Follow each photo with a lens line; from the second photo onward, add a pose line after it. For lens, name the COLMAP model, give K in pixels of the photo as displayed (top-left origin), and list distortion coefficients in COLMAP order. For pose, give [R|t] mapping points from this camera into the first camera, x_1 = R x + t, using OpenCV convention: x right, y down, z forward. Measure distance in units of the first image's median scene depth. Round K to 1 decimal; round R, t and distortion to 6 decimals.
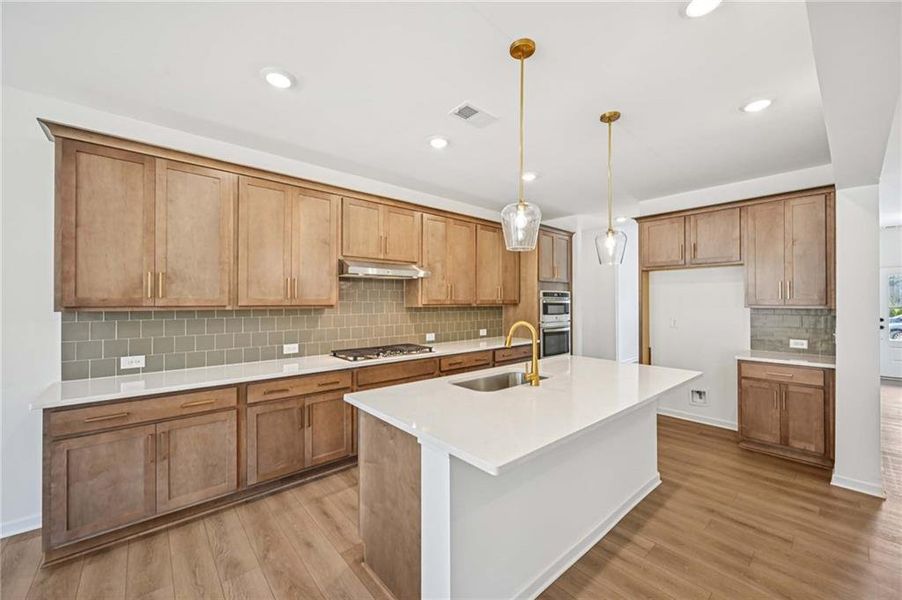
lens RADIAL K [[354.4, 0, 454.6], [0, 354.4, 298.4], [0, 0, 1]] dist [-0.005049, 0.003553]
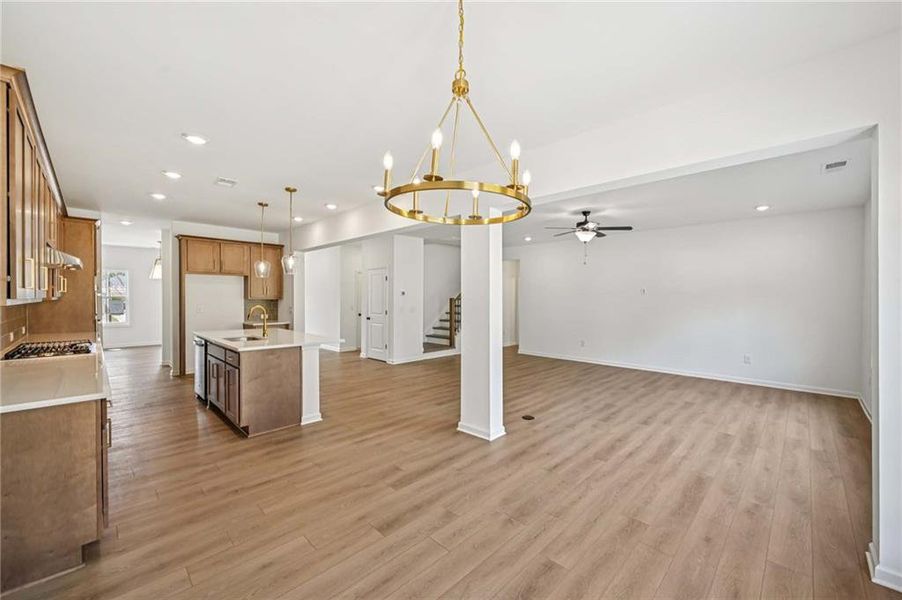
lens RADIAL K [[354.4, 0, 455.9], [0, 354.4, 298.7], [0, 0, 1]] dist [-0.005049, 0.003553]
pose [[-0.067554, -0.004964, 0.997703, -1.534366], [-0.012333, 0.999915, 0.004140, 0.003444], [-0.997639, -0.012025, -0.067609, 0.033521]]
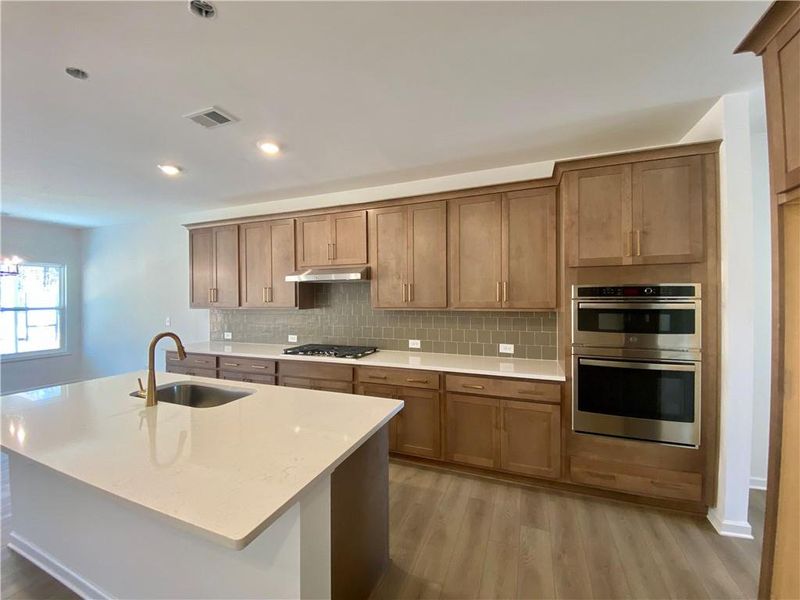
lens RADIAL K [[324.6, 0, 400.1], [0, 324.6, 297.9], [0, 0, 1]] dist [0.011238, -0.013836]
pose [[0.449177, -0.004816, -0.893430, 1.005431], [0.014602, 0.999891, 0.001951, -0.012790], [0.893324, -0.013922, 0.449198, 0.975021]]
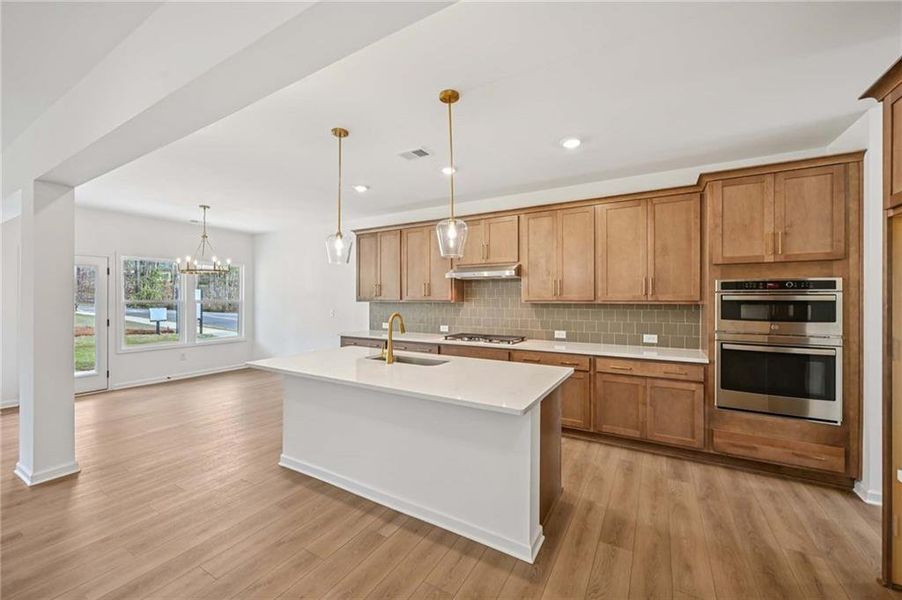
lens RADIAL K [[354.4, 0, 450.5], [0, 354.4, 296.7], [0, 0, 1]] dist [-0.005049, 0.003553]
pose [[0.304515, -0.005818, -0.952490, 1.221360], [0.007487, 0.999965, -0.003715, 0.011112], [0.952478, -0.006000, 0.304548, 0.670089]]
